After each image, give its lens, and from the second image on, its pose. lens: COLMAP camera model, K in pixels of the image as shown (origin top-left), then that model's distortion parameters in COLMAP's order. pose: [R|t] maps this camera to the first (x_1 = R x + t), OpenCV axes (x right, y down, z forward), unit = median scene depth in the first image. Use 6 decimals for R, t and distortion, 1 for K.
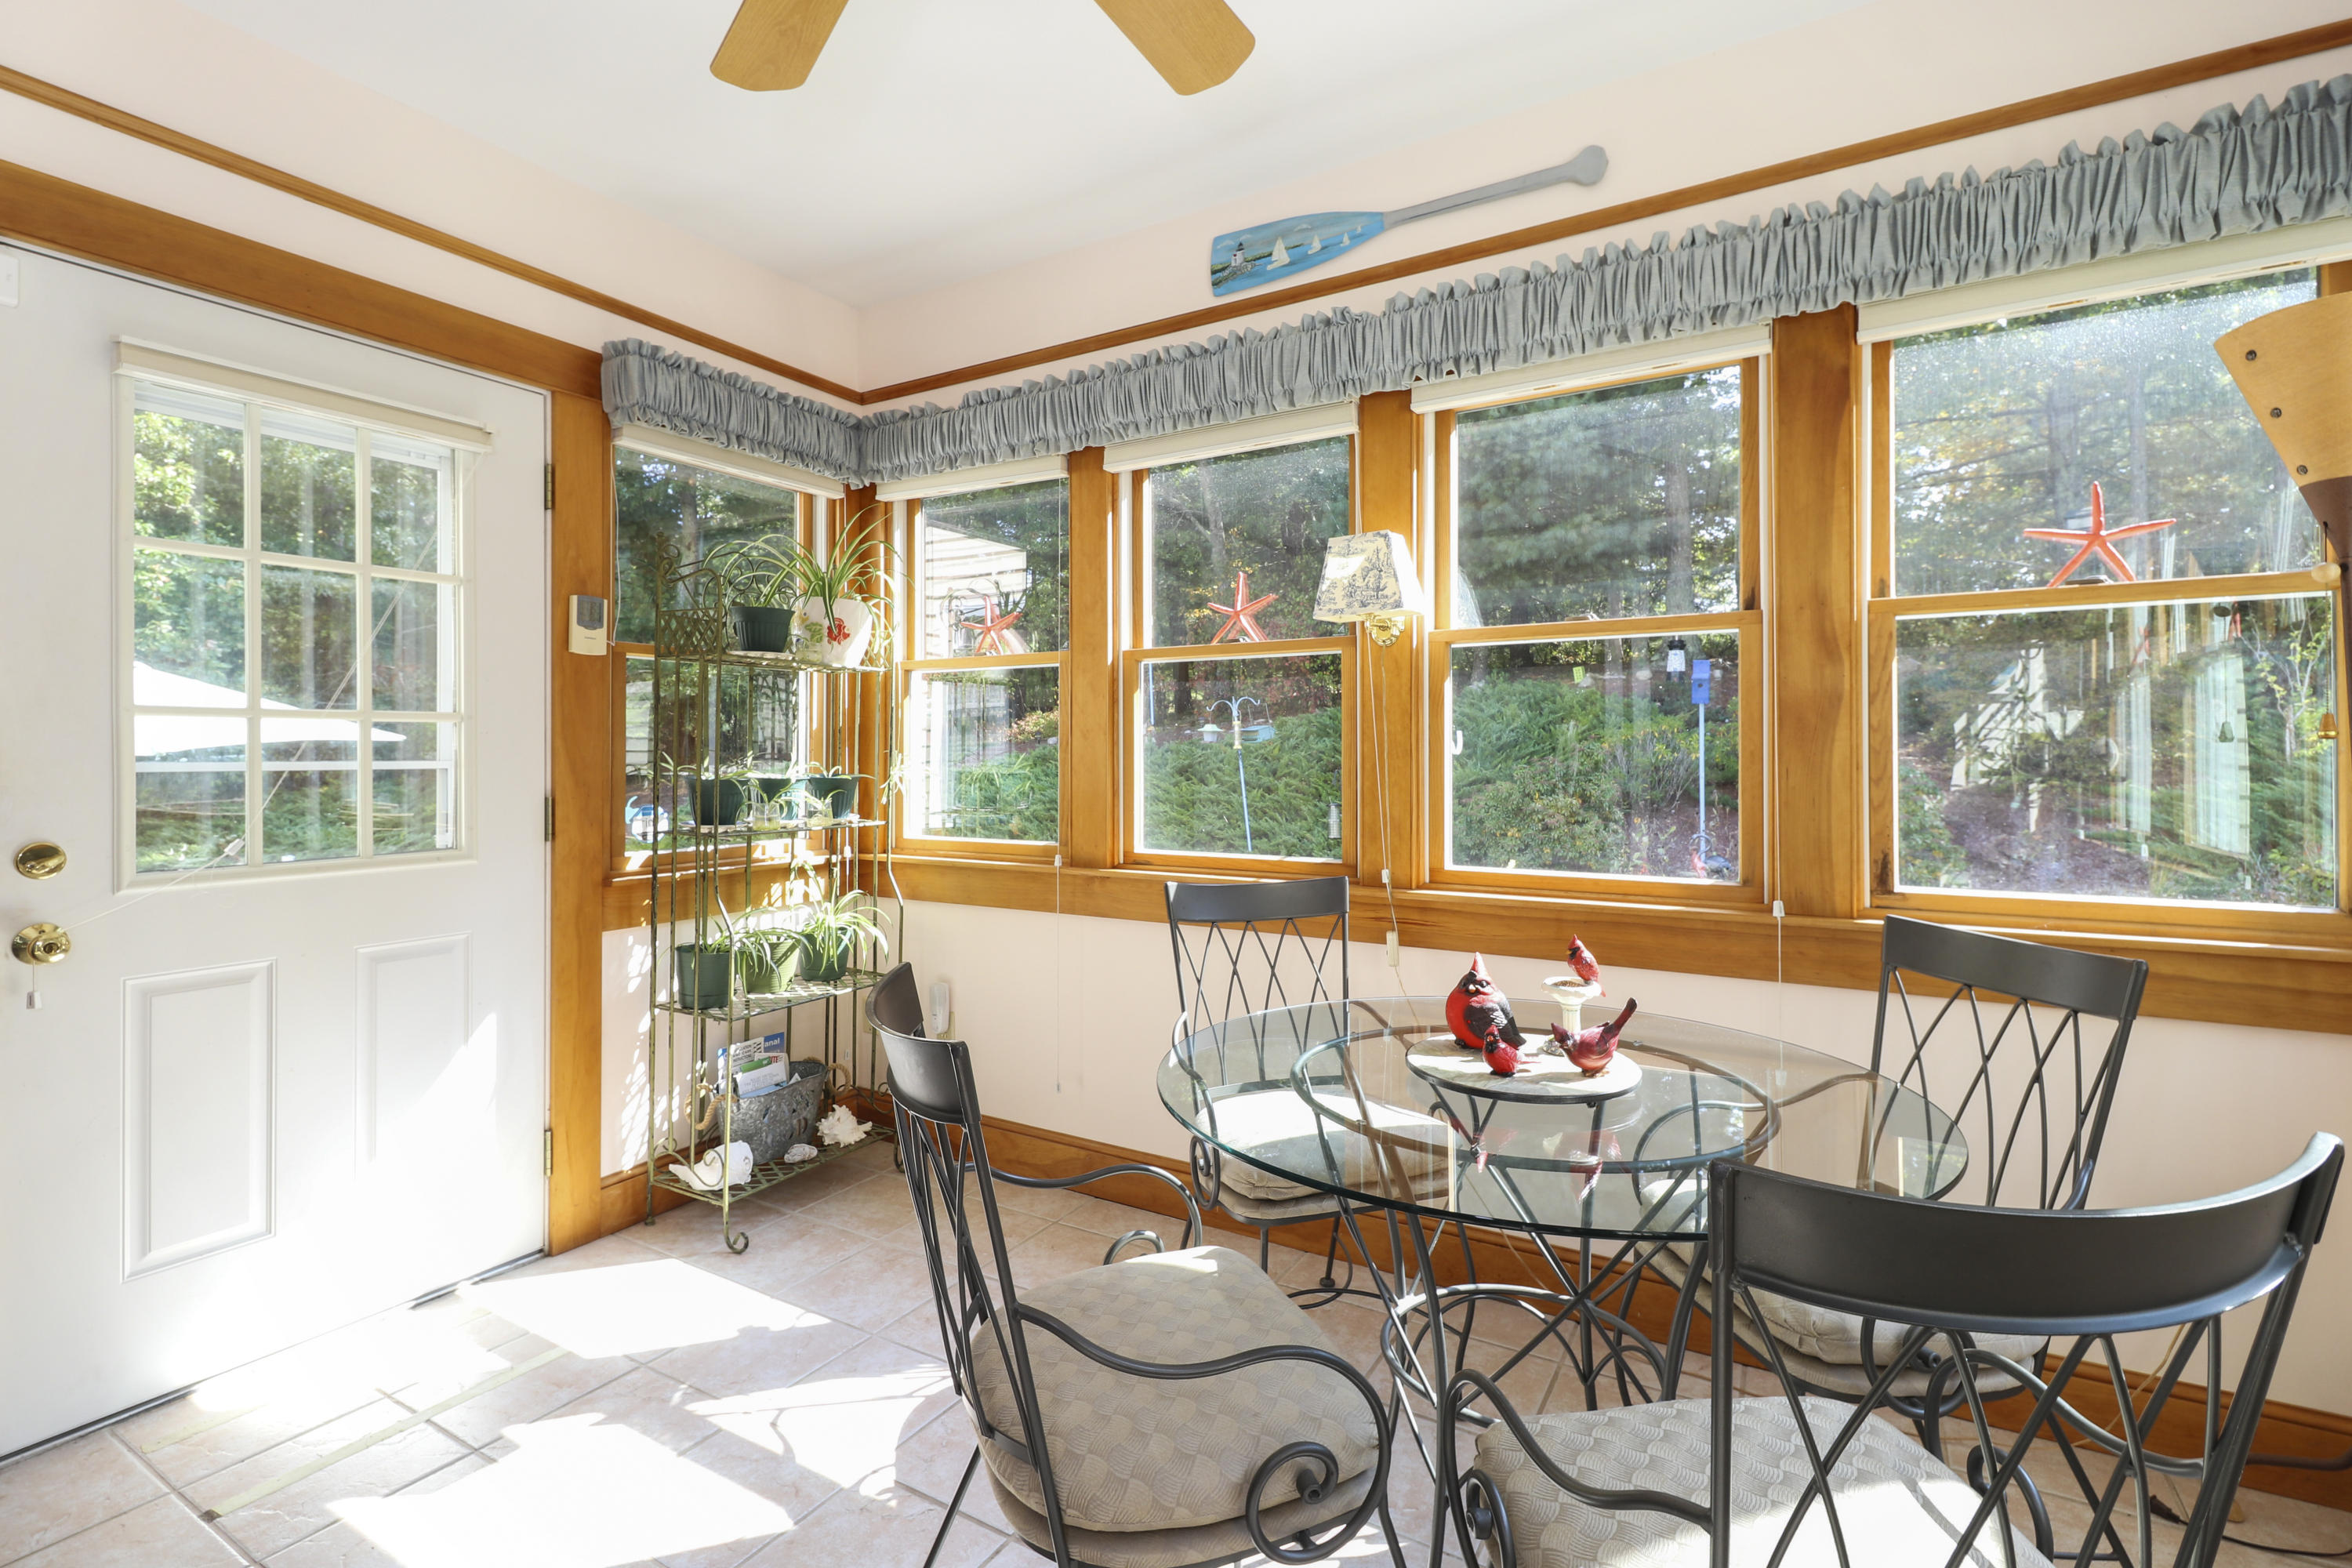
lens RADIAL K [[1081.8, 0, 1174.1], [0, 1081.8, 757.7], [0, 0, 1]] dist [0.019657, -0.011943]
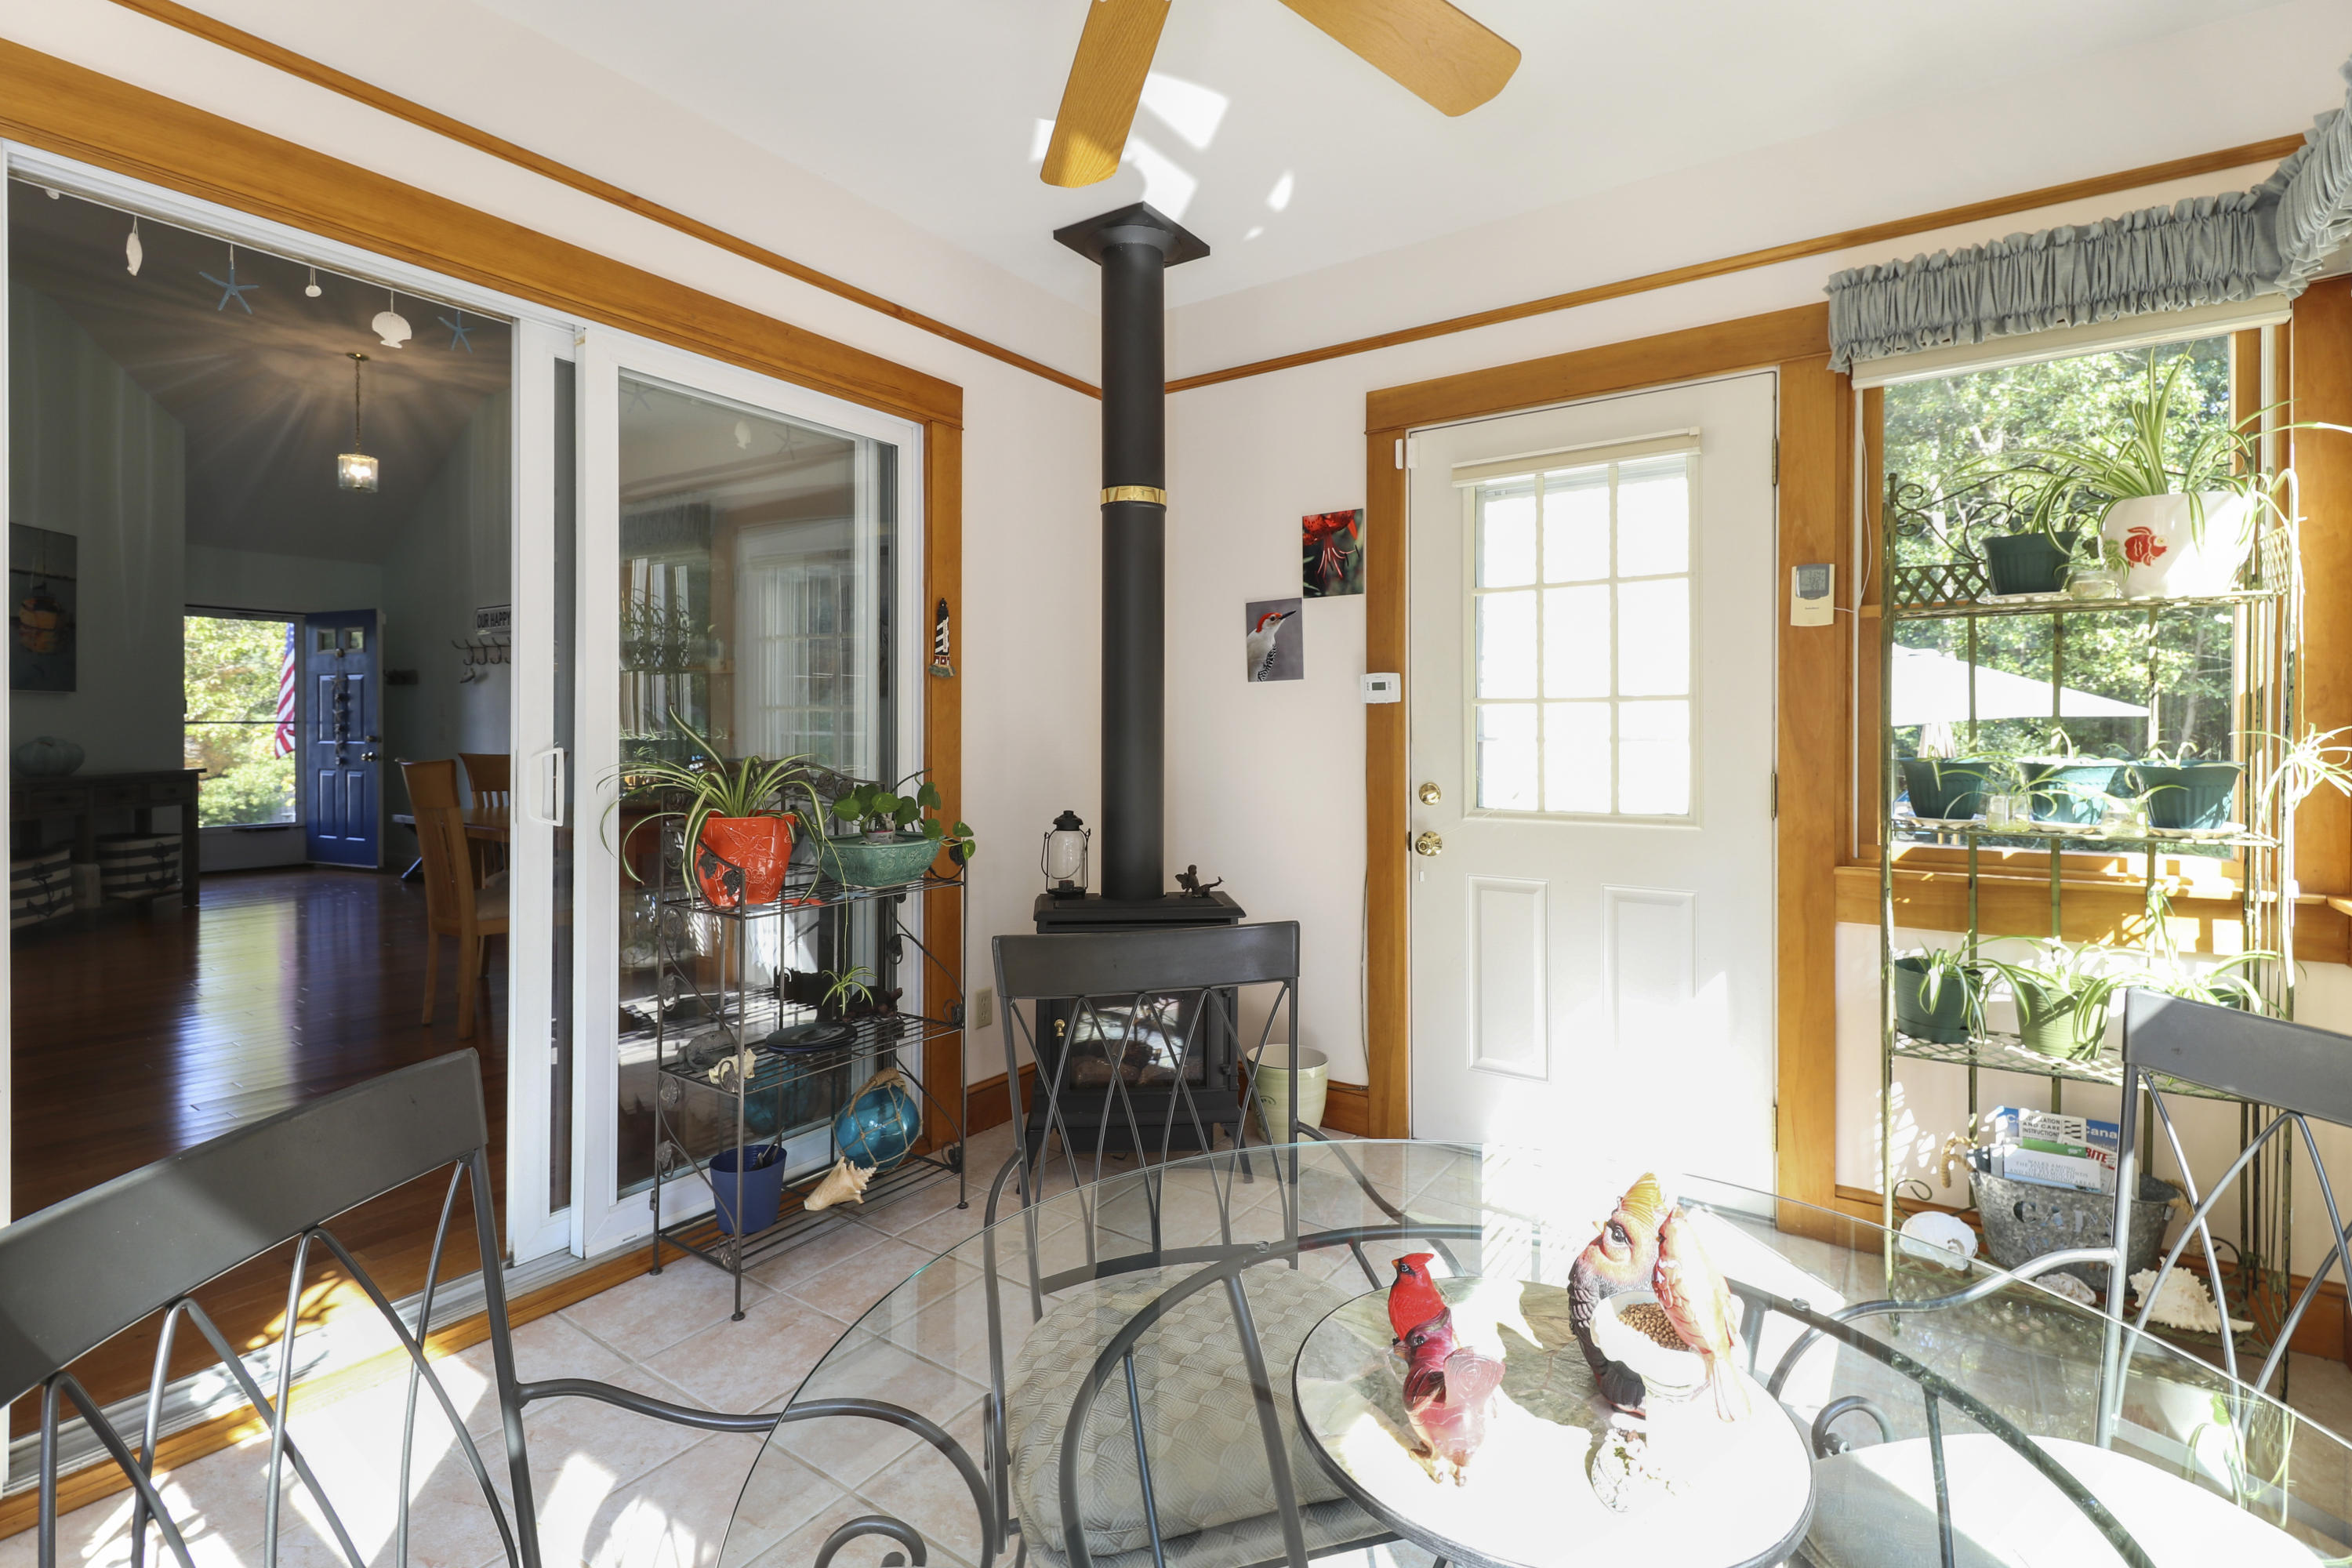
lens RADIAL K [[1081.8, 0, 1170.3], [0, 1081.8, 736.9], [0, 0, 1]] dist [0.019657, -0.011943]
pose [[-0.069695, 0.011651, -0.997500, 0.453663], [0.000780, 0.999932, 0.011625, -0.009268], [0.997568, 0.000032, -0.069699, 0.507825]]
